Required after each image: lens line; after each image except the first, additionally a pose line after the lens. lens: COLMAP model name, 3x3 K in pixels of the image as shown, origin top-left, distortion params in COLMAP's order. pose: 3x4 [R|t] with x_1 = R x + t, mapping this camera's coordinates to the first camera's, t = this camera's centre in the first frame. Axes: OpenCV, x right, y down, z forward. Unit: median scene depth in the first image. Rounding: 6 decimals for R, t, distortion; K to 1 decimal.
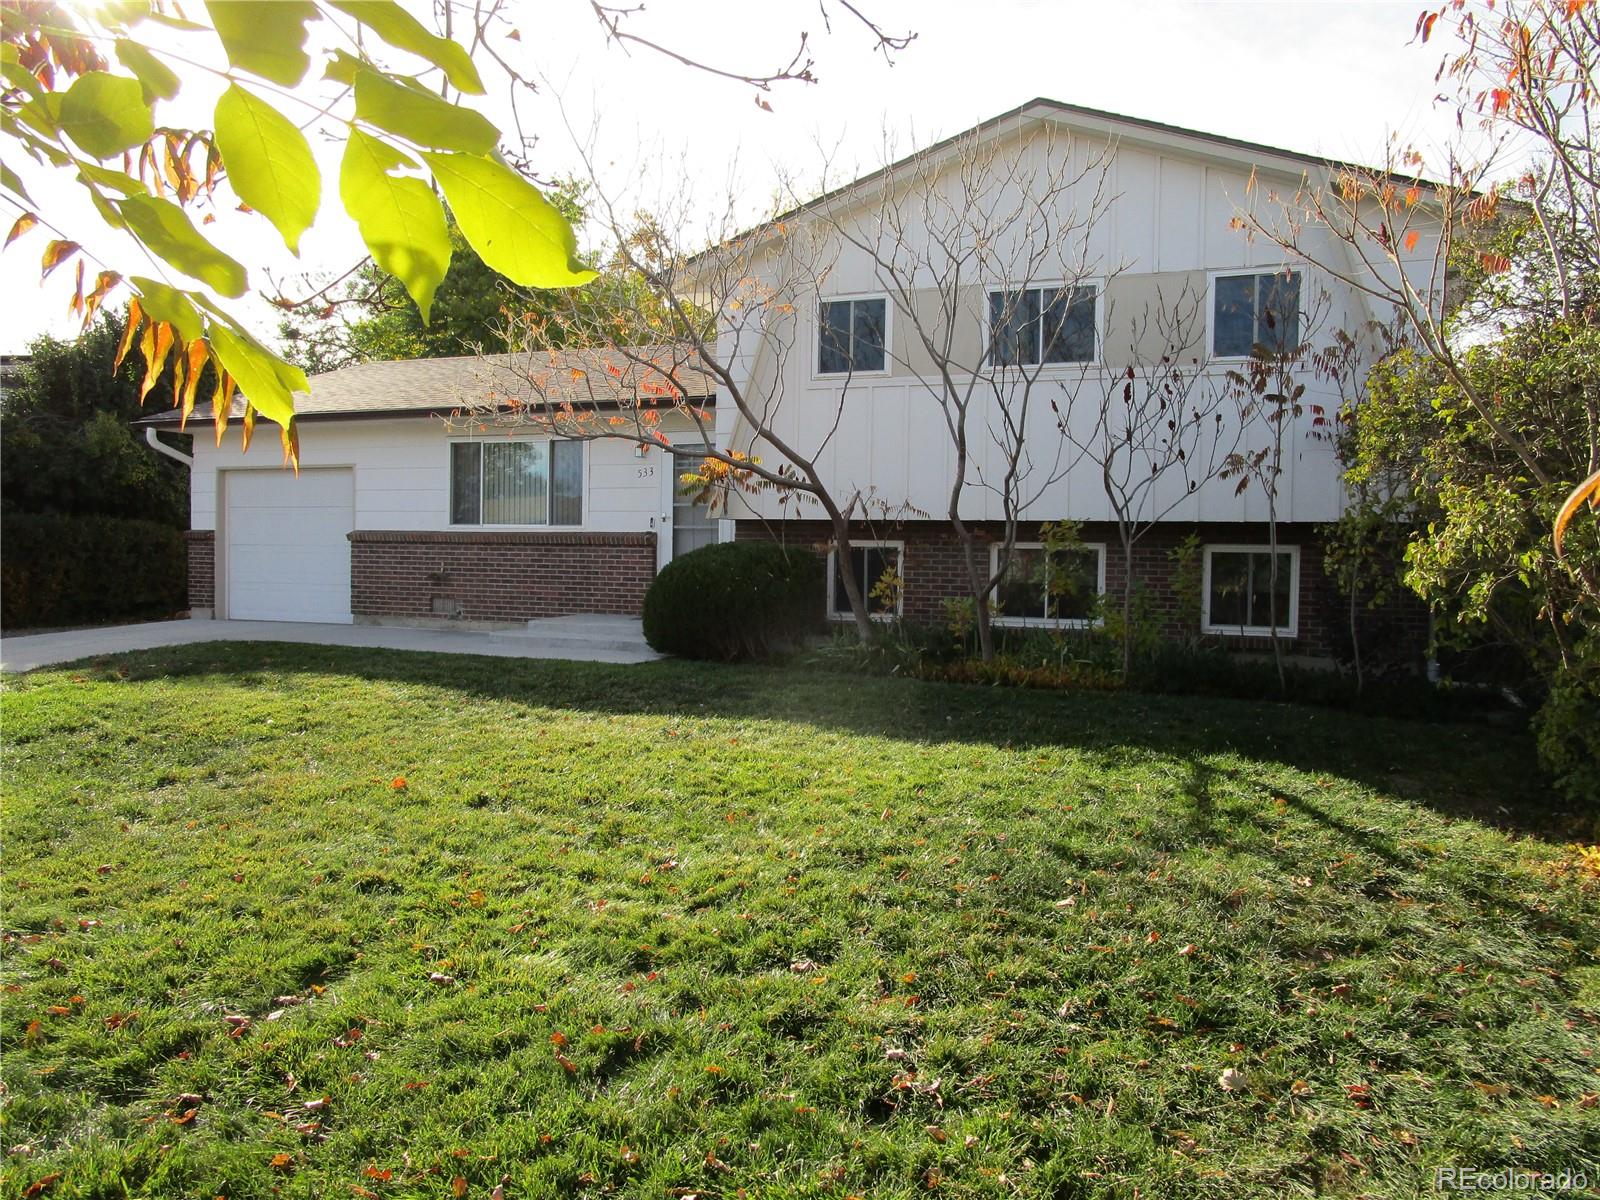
lens RADIAL K [[1134.2, 0, 799.7], [0, 1134.2, 596.7], [0, 0, 1]] dist [-0.032492, 0.005842]
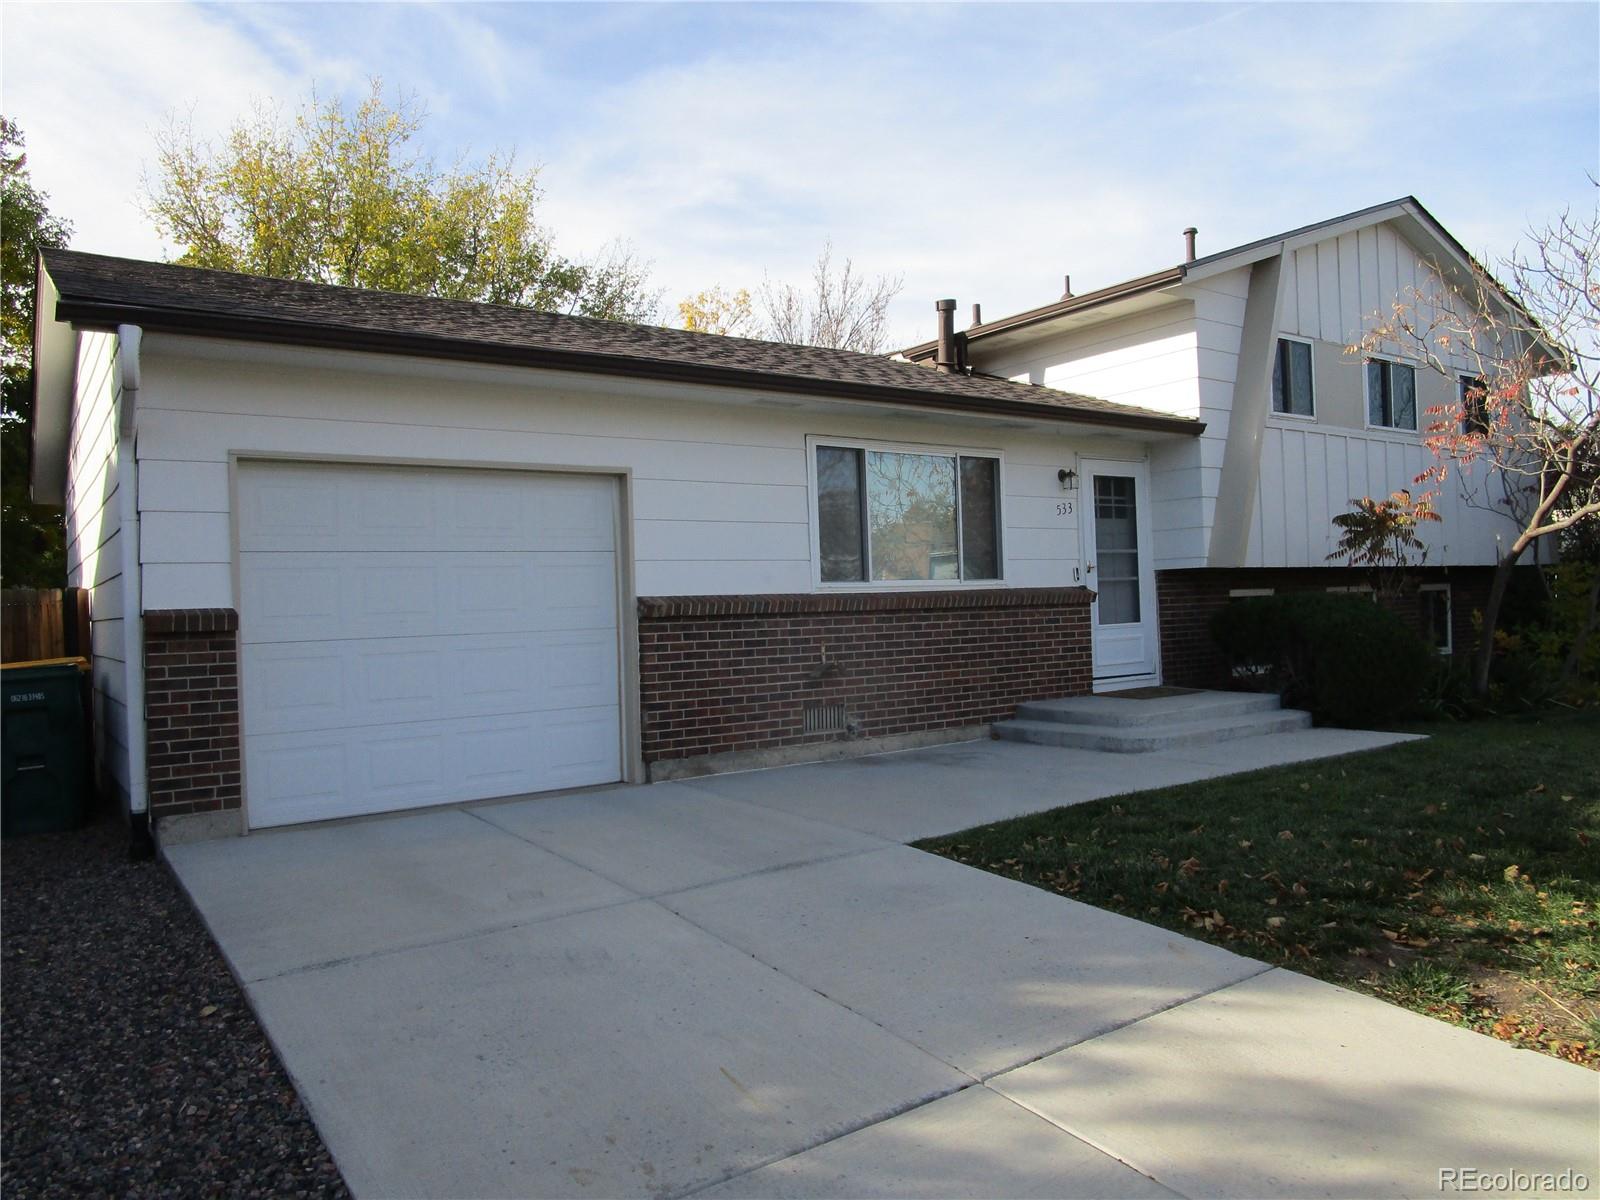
lens RADIAL K [[1134.2, 0, 799.9], [0, 1134.2, 599.7], [0, 0, 1]] dist [-0.032492, 0.005842]
pose [[0.564707, -0.024476, 0.824928, -0.829344], [0.078003, 0.996668, -0.023825, -0.042503], [-0.821597, 0.077801, 0.564735, 0.688707]]
